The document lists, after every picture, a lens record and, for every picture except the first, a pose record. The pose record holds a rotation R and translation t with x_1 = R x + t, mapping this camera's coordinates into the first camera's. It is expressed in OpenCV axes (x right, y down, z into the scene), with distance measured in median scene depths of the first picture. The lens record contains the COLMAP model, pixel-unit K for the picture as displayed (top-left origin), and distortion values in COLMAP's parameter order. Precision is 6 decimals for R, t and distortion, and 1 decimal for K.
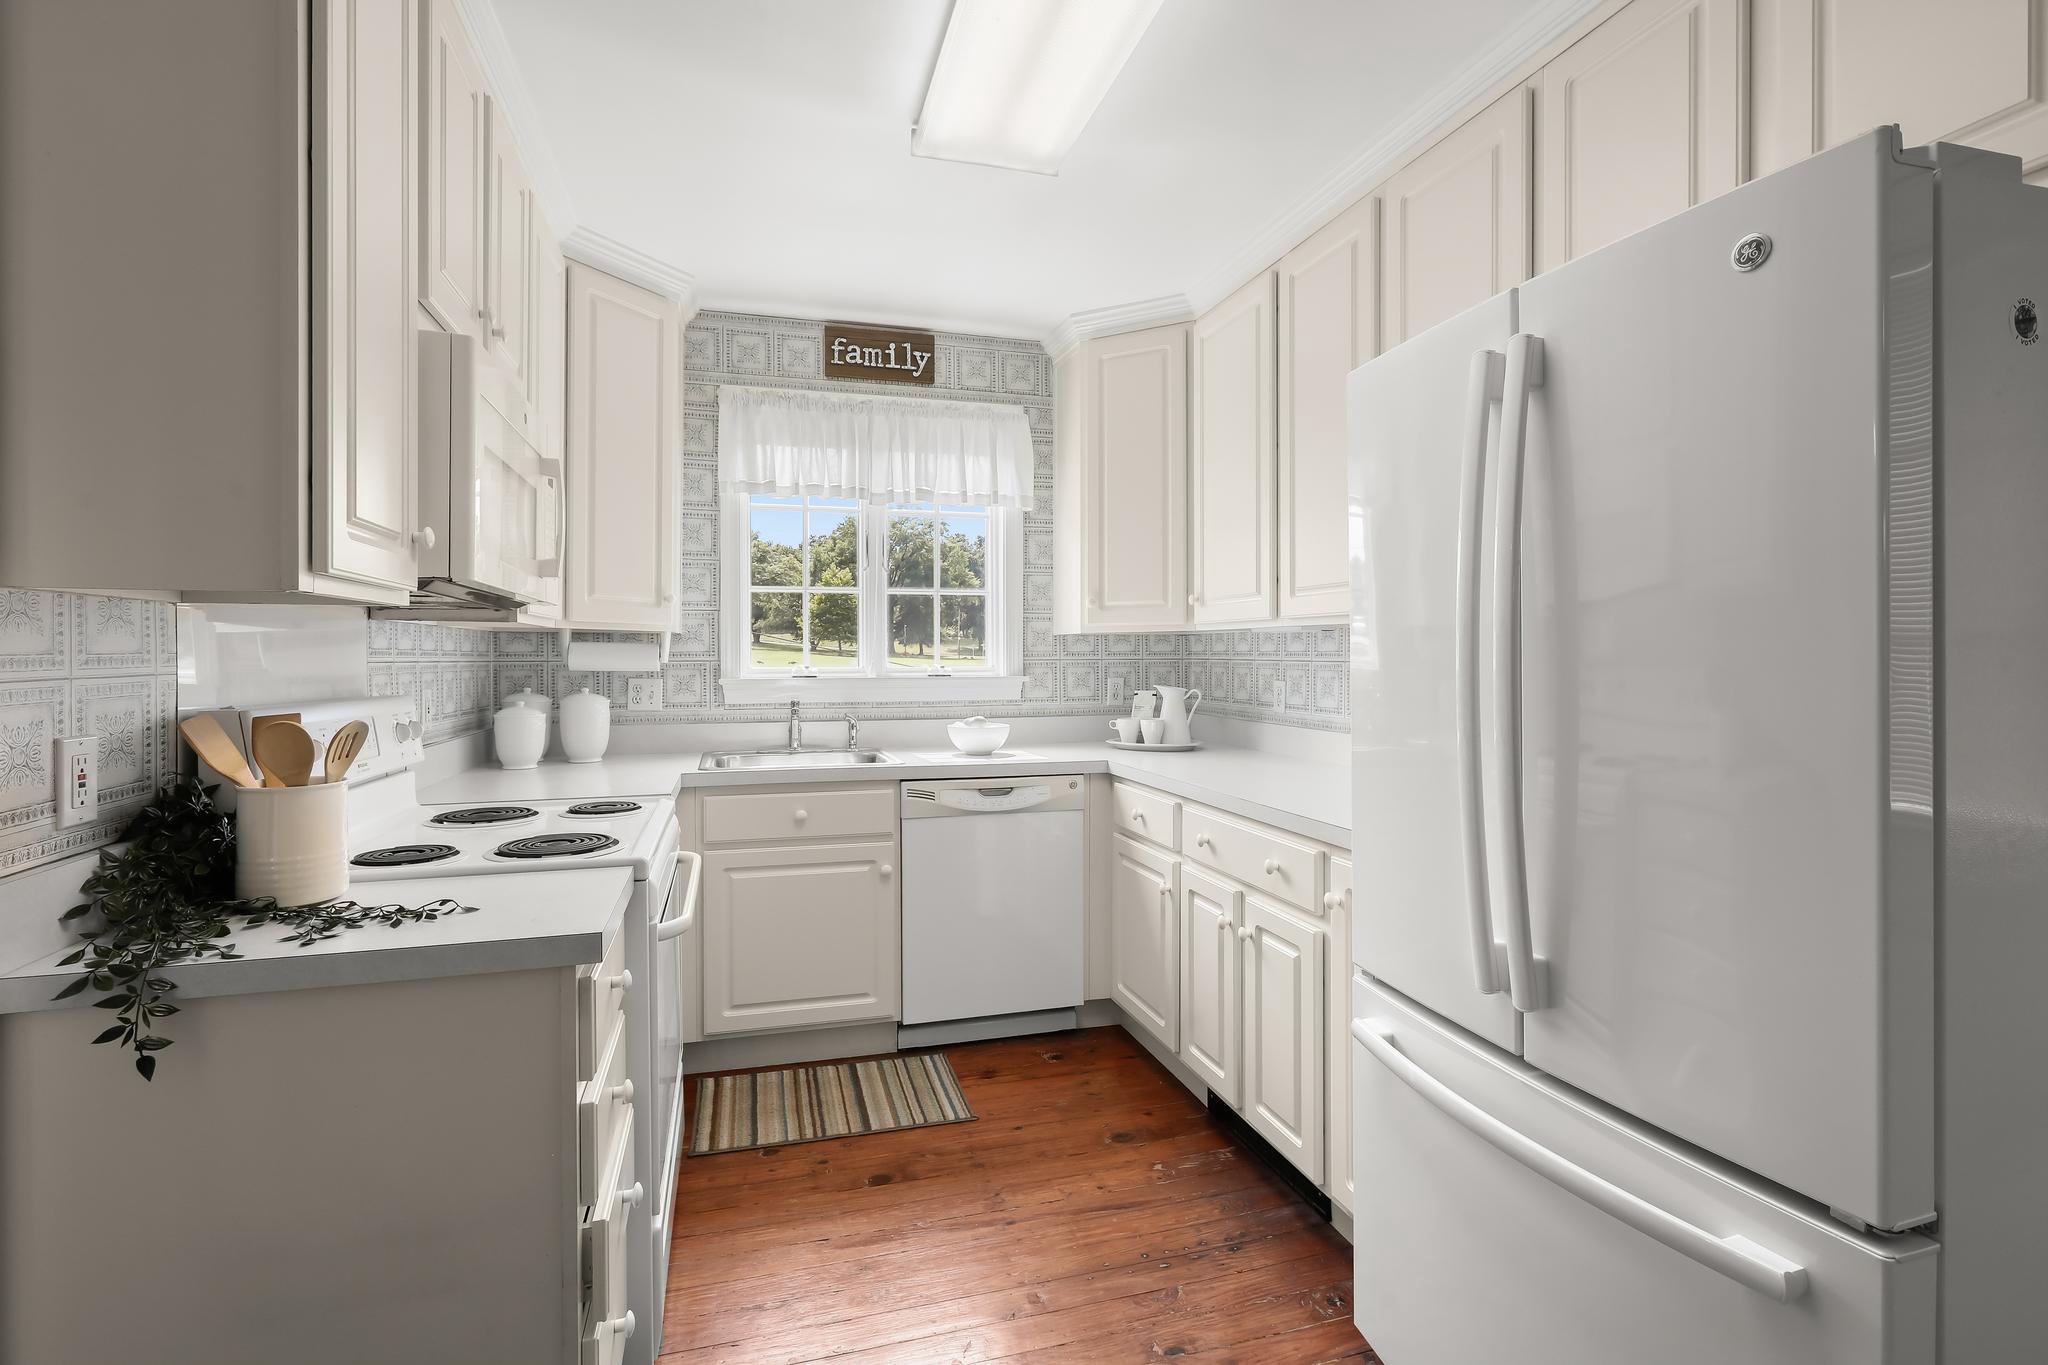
lens RADIAL K [[948.8, 0, 1014.3], [0, 948.8, 656.5], [0, 0, 1]] dist [-0.000729, 0.000197]
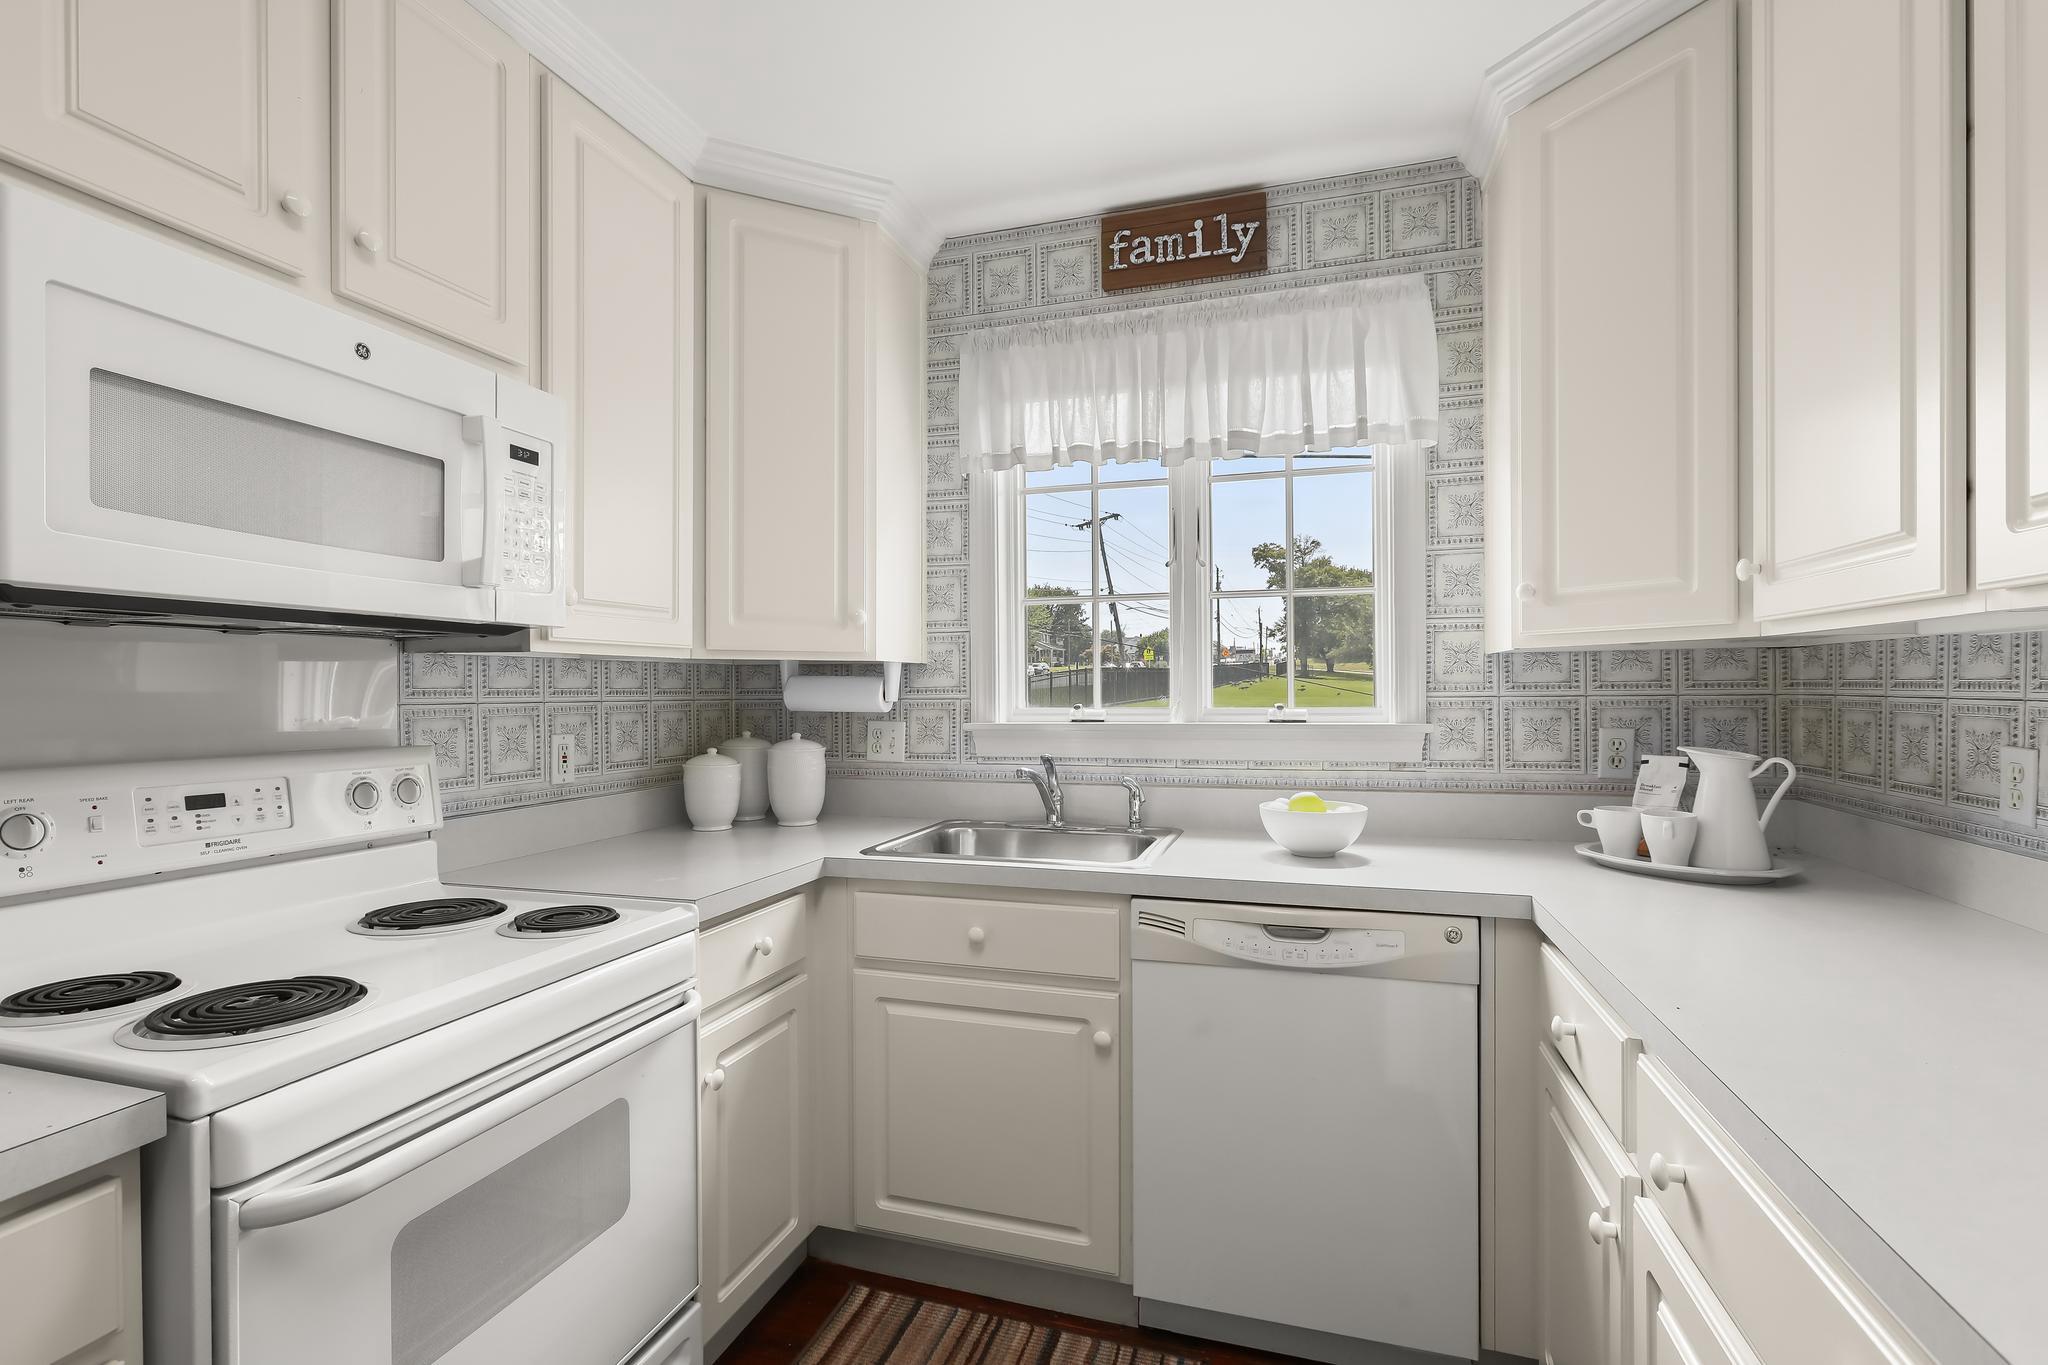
lens RADIAL K [[952.5, 0, 1018.3], [0, 952.5, 691.2], [0, 0, 1]] dist [-0.000078, 0.001002]
pose [[0.831693, -0.002320, -0.555230, 0.138417], [0.005313, 0.999979, 0.003779, -0.003712], [0.555210, -0.006093, 0.831688, 0.380785]]
